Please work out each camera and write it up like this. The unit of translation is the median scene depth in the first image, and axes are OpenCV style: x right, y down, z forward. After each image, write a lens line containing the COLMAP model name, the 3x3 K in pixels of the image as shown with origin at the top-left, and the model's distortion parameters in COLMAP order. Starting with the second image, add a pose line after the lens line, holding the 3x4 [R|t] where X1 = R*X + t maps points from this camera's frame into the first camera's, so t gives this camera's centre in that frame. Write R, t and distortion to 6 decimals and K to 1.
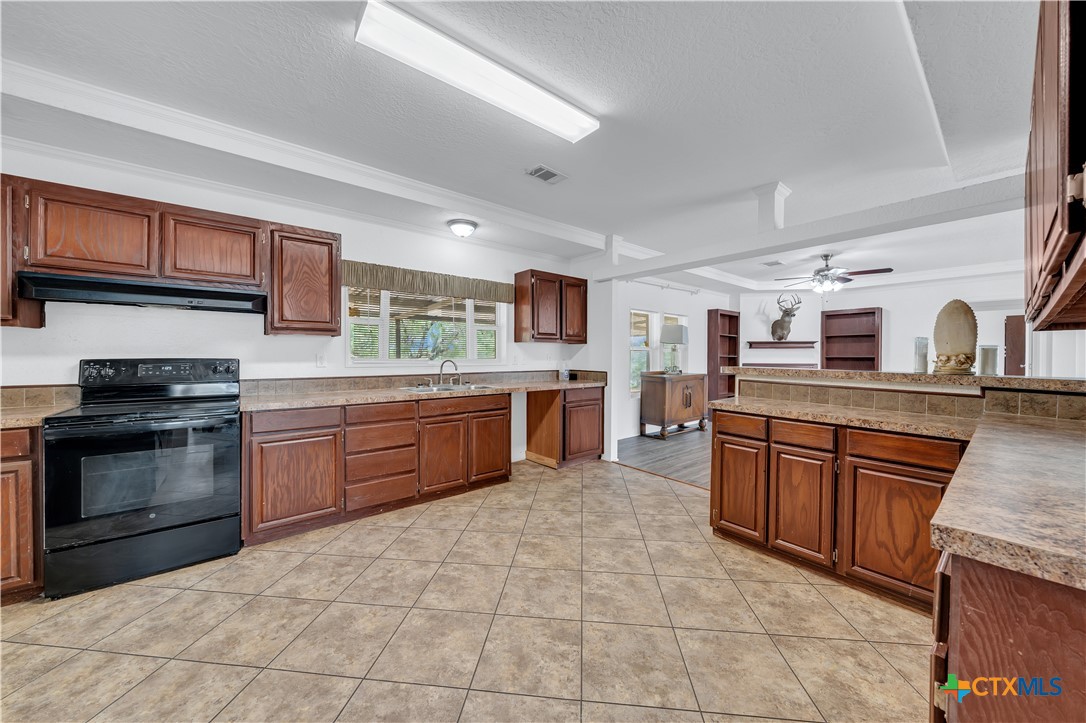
lens RADIAL K [[378.6, 0, 544.4], [0, 378.6, 356.2], [0, 0, 1]] dist [0.000017, 0.000017]
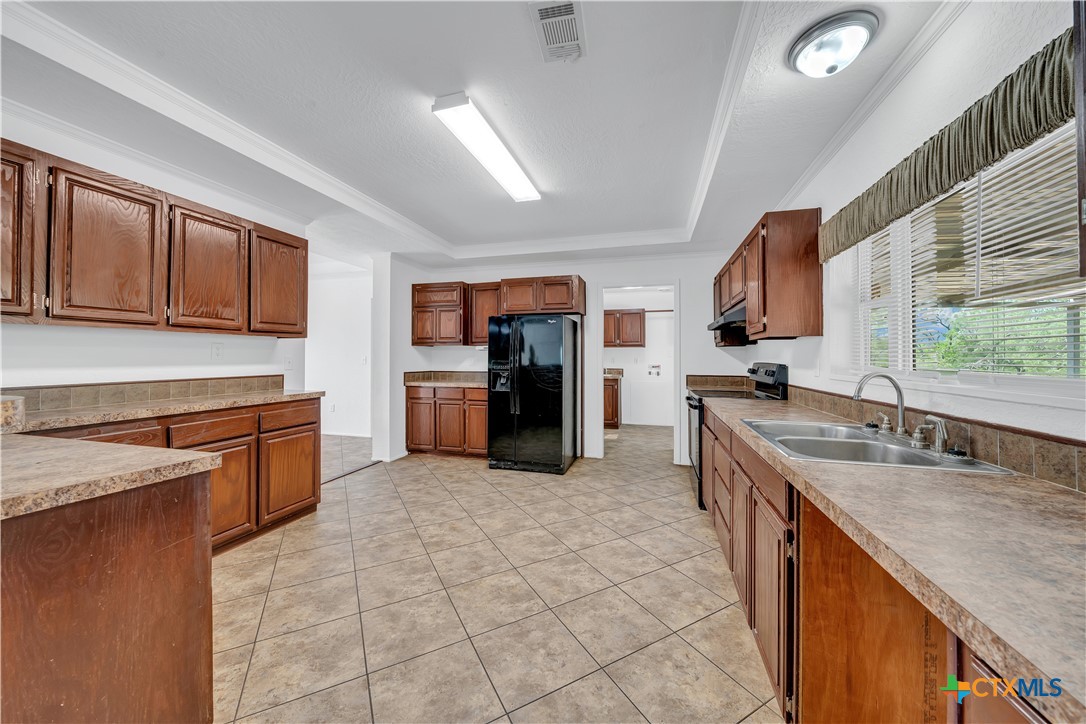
lens RADIAL K [[378.6, 0, 543.7], [0, 378.6, 357.5], [0, 0, 1]] dist [0.000017, 0.000017]
pose [[-0.818048, -0.008592, -0.575086, 0.465281], [-0.009809, 0.999951, -0.000986, -0.006035], [0.575067, 0.004835, -0.818092, 2.002154]]
